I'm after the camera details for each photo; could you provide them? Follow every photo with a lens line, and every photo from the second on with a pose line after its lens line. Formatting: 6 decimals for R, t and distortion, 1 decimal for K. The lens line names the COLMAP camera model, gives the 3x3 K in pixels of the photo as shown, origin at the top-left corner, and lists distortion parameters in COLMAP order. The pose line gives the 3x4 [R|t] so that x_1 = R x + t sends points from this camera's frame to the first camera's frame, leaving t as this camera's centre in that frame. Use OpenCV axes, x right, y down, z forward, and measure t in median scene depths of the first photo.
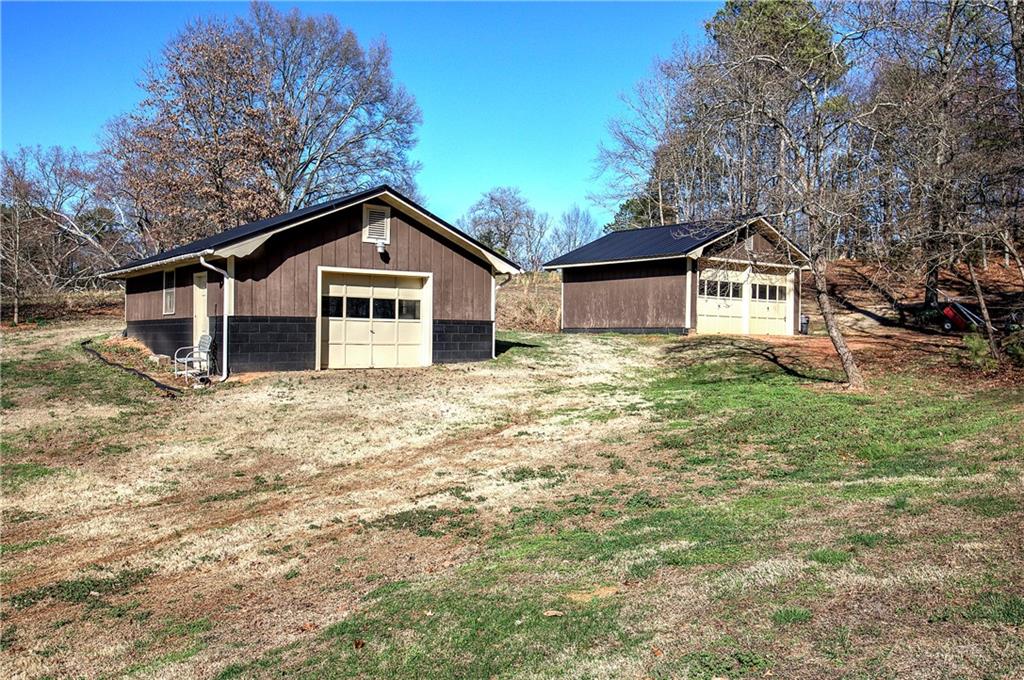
lens RADIAL K [[850.7, 0, 512.0], [0, 850.7, 340.0], [0, 0, 1]] dist [0.033404, -0.068562]
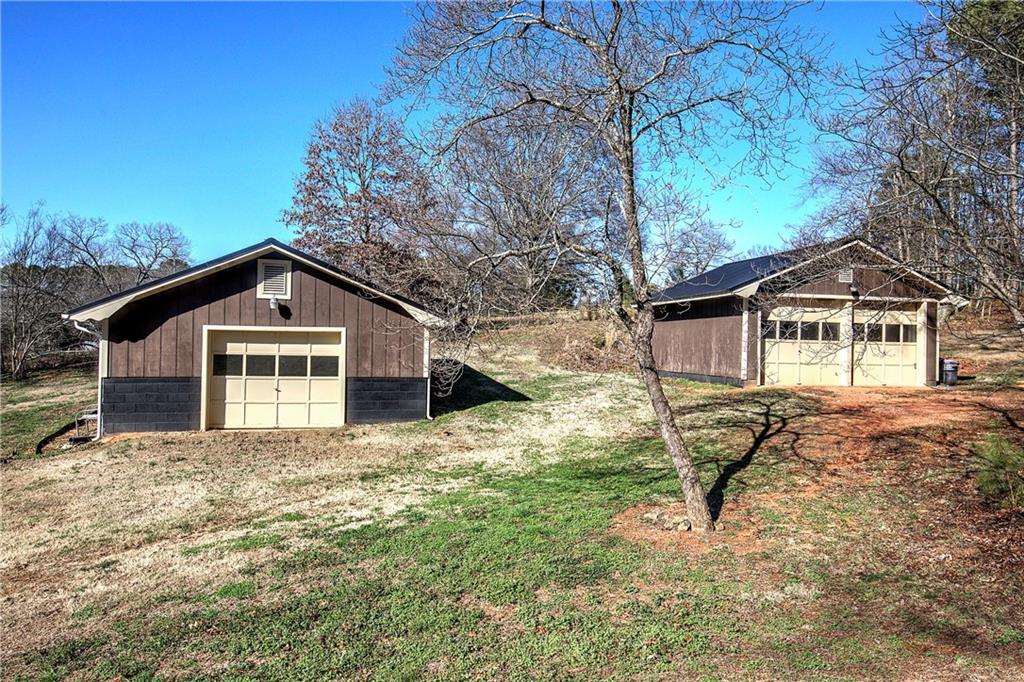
lens RADIAL K [[704.6, 0, 512.0], [0, 704.6, 341.0], [0, 0, 1]] dist [0.008476, 0.002638]
pose [[0.908099, 0.000241, -0.418755, 0.405581], [-0.007968, 0.999829, -0.016704, -0.053217], [0.418679, 0.018506, 0.907946, 0.377718]]
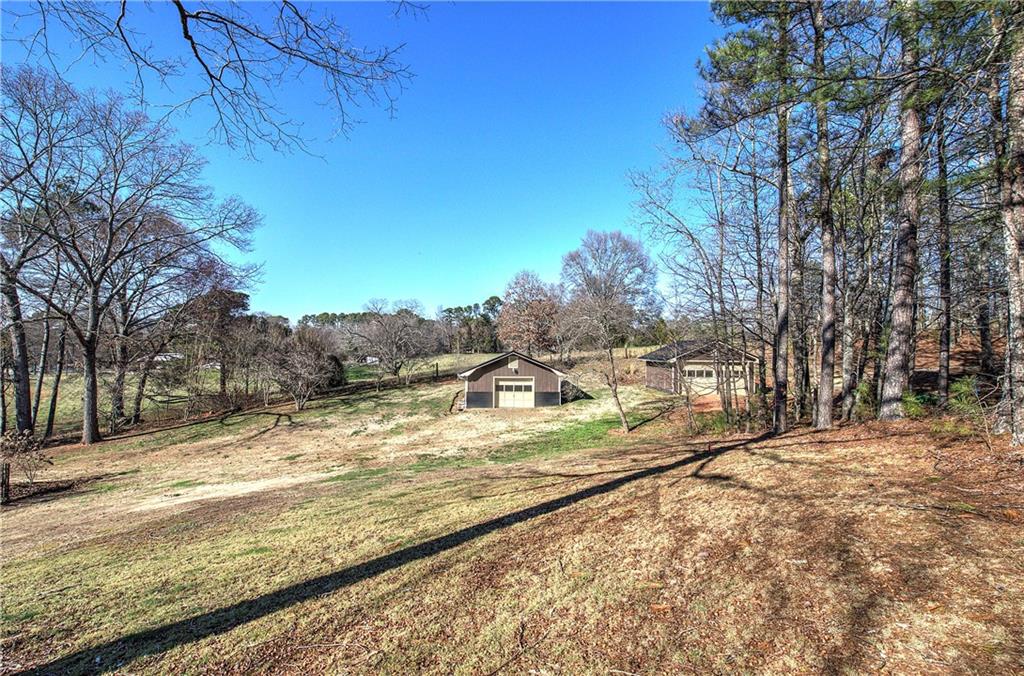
lens RADIAL K [[439.8, 0, 512.0], [0, 439.8, 338.0], [0, 0, 1]] dist [-0.014700, 0.000191]
pose [[0.812011, -0.024301, -0.583136, 0.769432], [-0.002047, 0.999008, -0.044482, -0.148257], [0.583639, 0.037314, 0.811156, -0.324700]]
